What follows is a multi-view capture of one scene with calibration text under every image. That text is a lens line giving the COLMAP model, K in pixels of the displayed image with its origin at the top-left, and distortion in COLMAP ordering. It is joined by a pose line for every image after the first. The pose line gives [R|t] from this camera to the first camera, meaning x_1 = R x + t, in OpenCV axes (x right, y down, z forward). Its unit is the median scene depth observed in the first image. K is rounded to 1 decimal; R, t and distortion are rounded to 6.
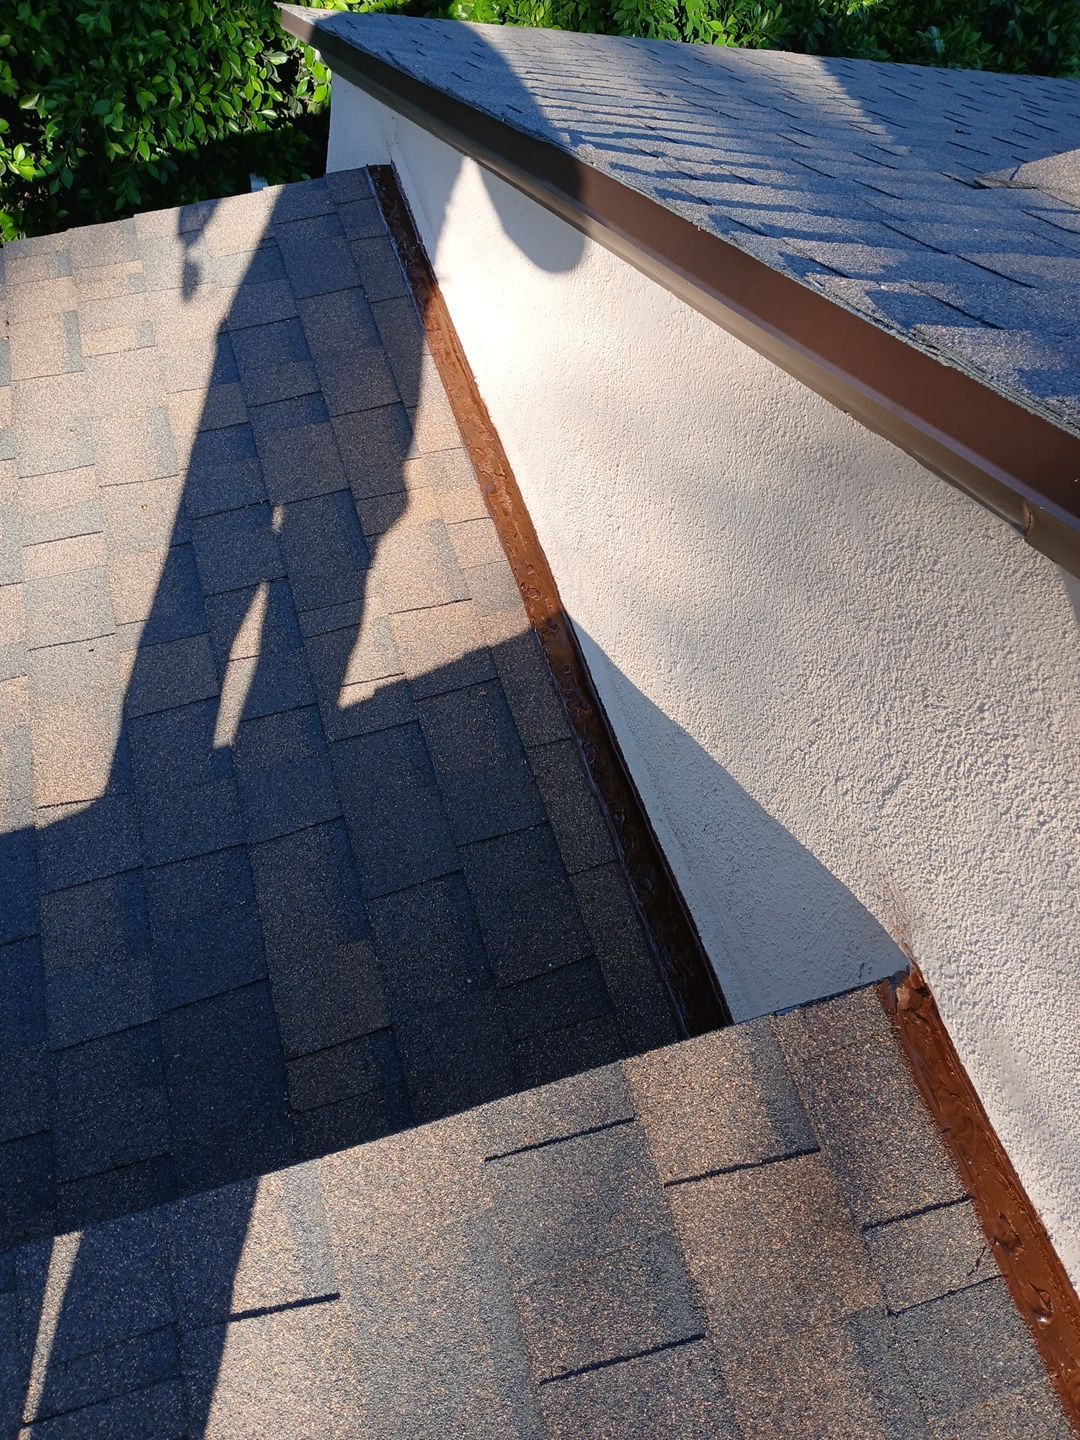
lens RADIAL K [[1113.9, 0, 549.1], [0, 1113.9, 670.9], [0, 0, 1]] dist [0.087295, -0.158008]
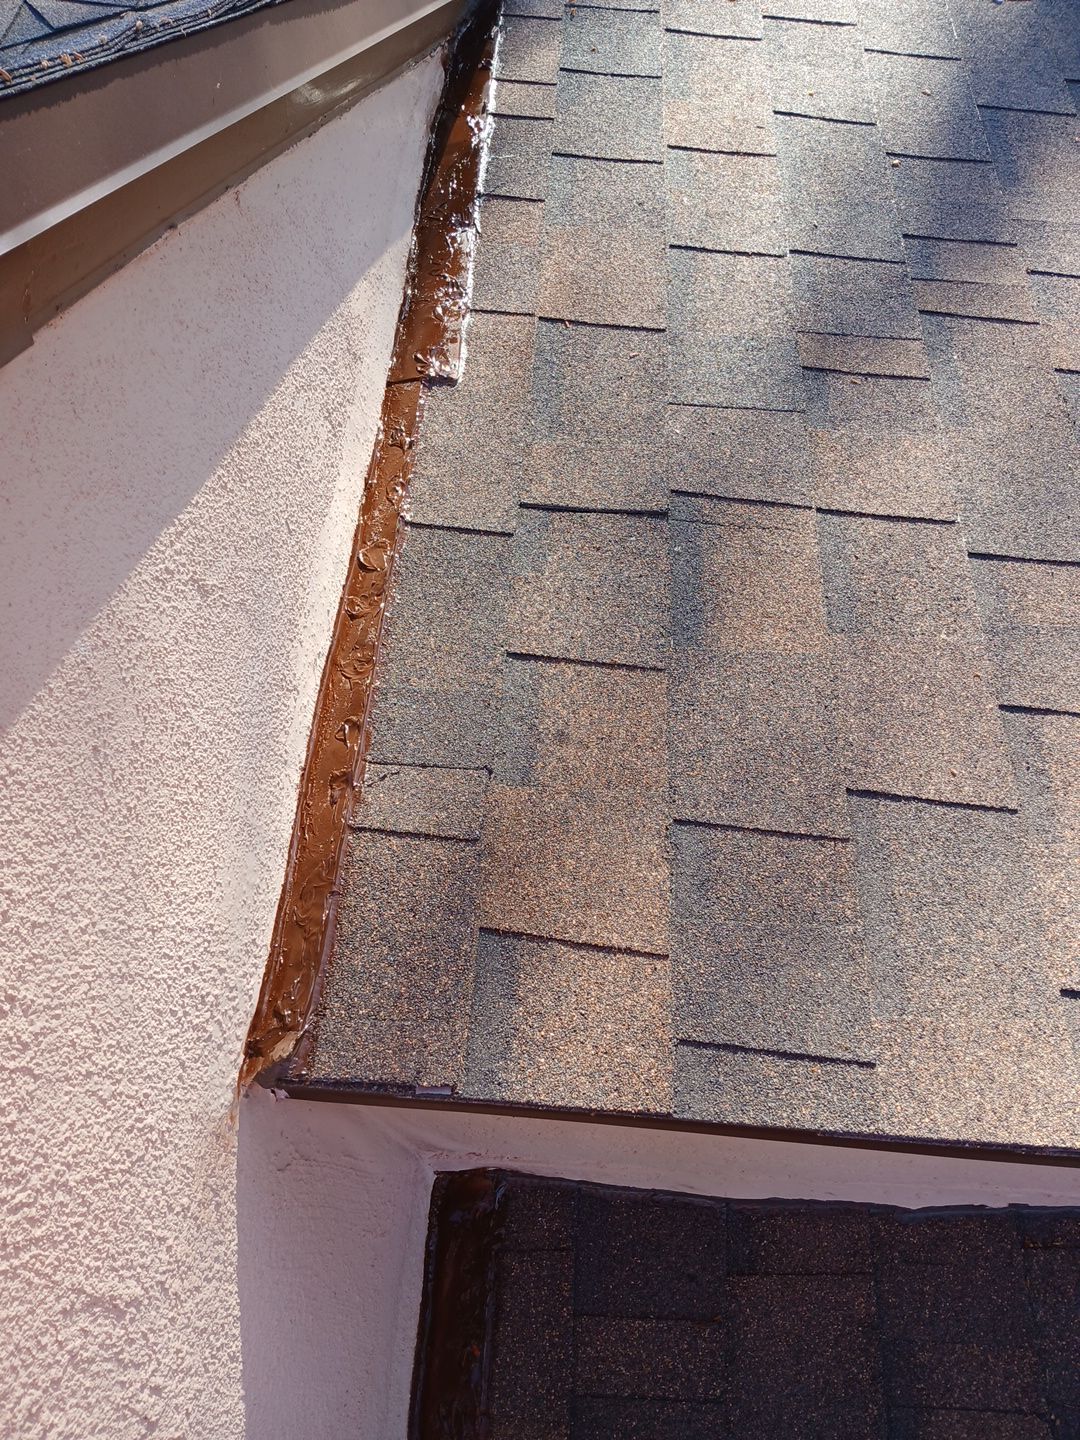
lens RADIAL K [[1113.9, 0, 549.1], [0, 1113.9, 670.9], [0, 0, 1]] dist [0.087295, -0.158008]
pose [[-0.941006, -0.269087, 0.205184, 0.071700], [0.292216, -0.340409, 0.893718, -0.246238], [-0.170641, 0.900951, 0.398959, 0.485078]]
